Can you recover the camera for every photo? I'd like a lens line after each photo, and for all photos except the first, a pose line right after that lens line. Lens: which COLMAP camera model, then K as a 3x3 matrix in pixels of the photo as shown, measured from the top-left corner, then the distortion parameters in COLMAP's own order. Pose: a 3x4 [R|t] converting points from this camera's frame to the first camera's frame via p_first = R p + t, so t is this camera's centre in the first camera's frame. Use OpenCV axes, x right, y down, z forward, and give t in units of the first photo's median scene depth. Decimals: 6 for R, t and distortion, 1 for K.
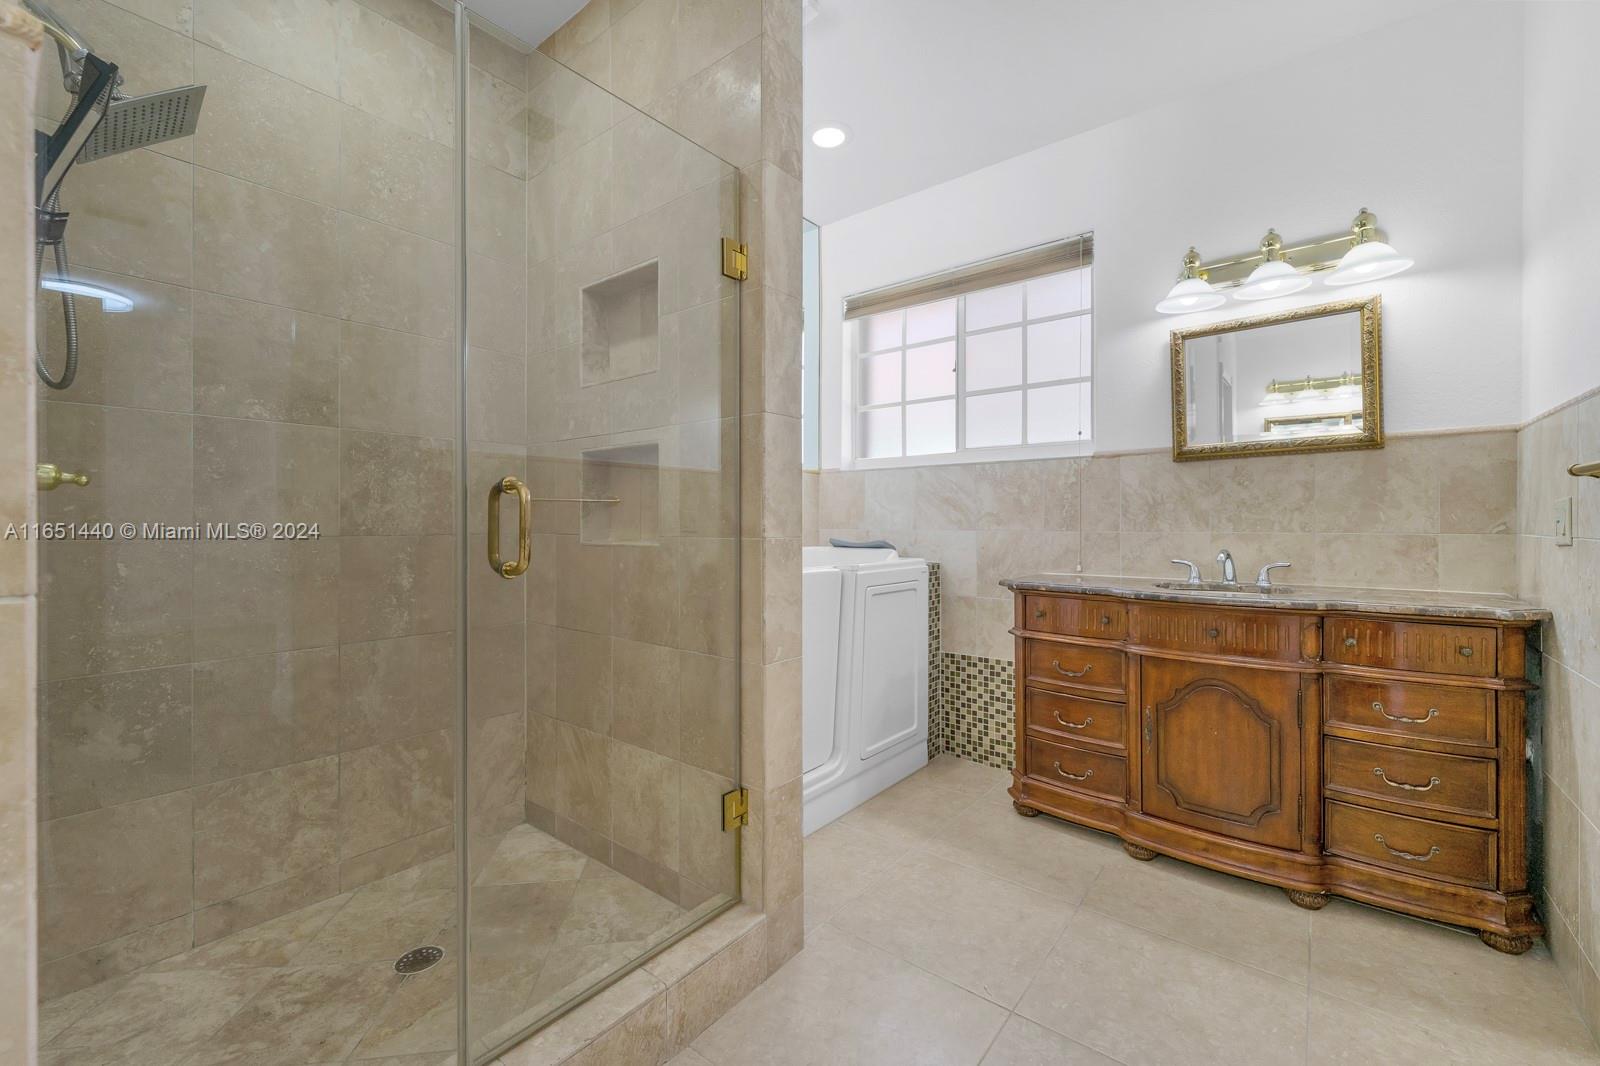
lens RADIAL K [[651.4, 0, 801.5], [0, 651.4, 523.2], [0, 0, 1]] dist [-0.000246, 0.000058]
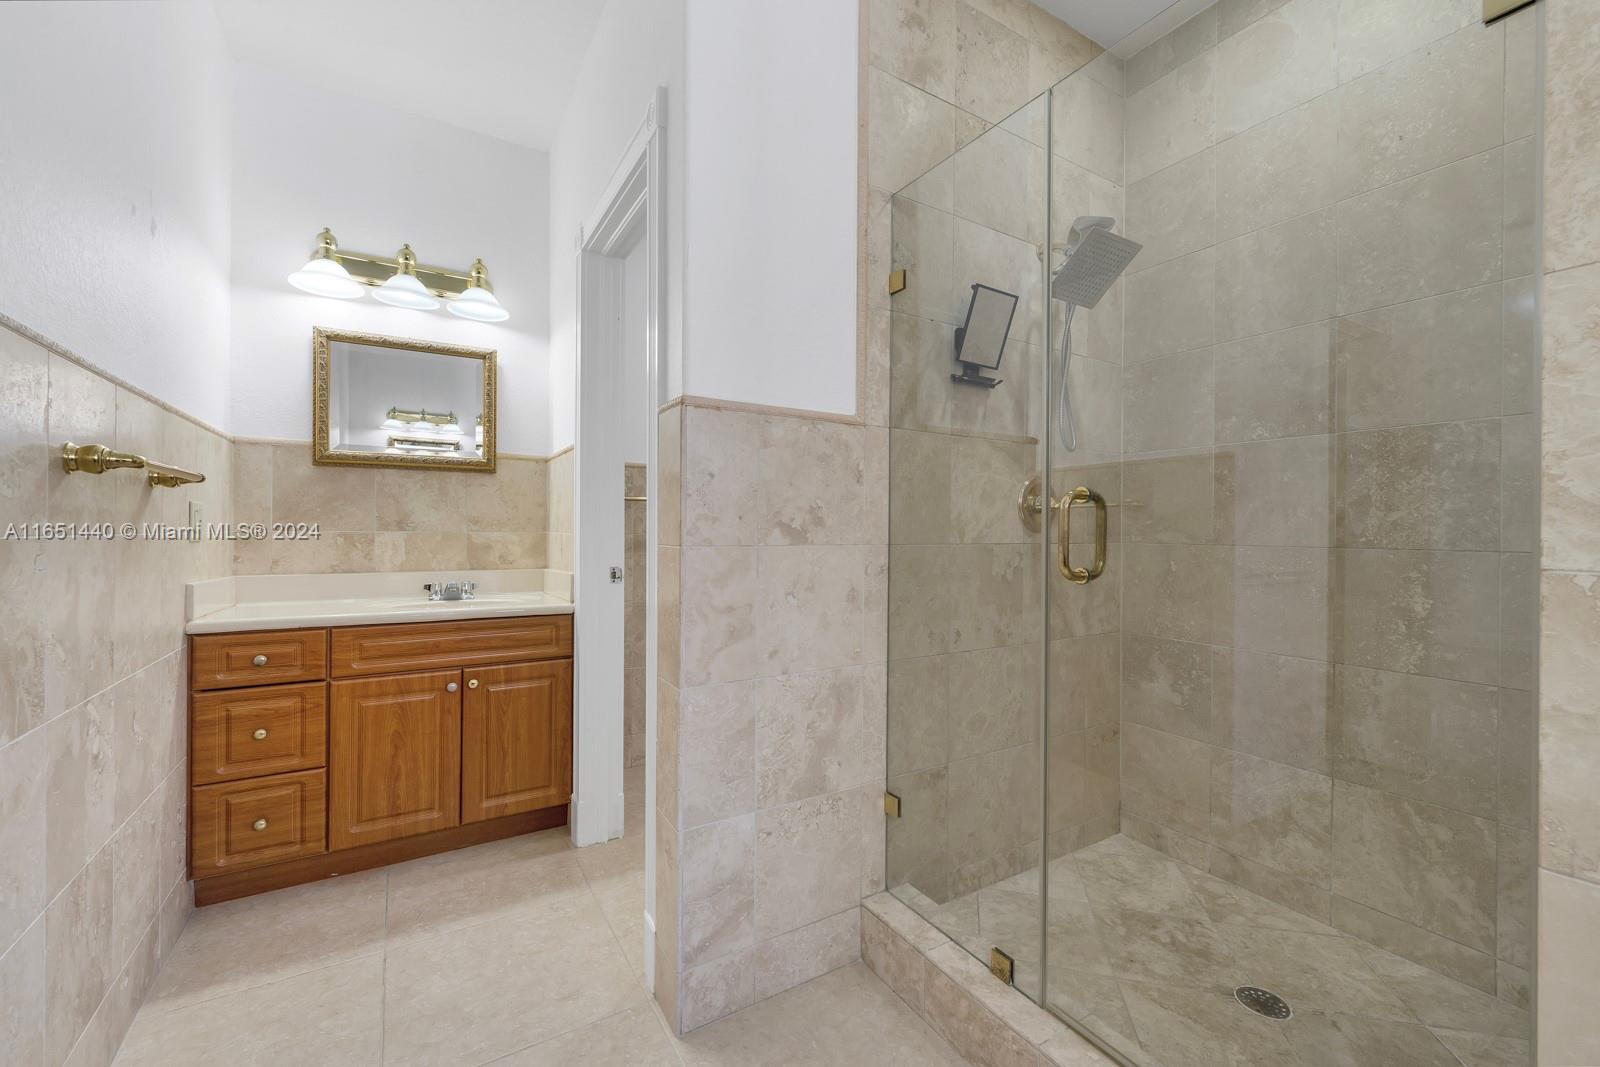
lens RADIAL K [[651.4, 0, 800.2], [0, 651.4, 531.9], [0, 0, 1]] dist [-0.000246, 0.000058]
pose [[-0.336516, 0.000640, -0.941678, 0.446300], [-0.008504, 0.999957, 0.003719, 0.000200], [0.941639, 0.009259, -0.336496, 0.596335]]
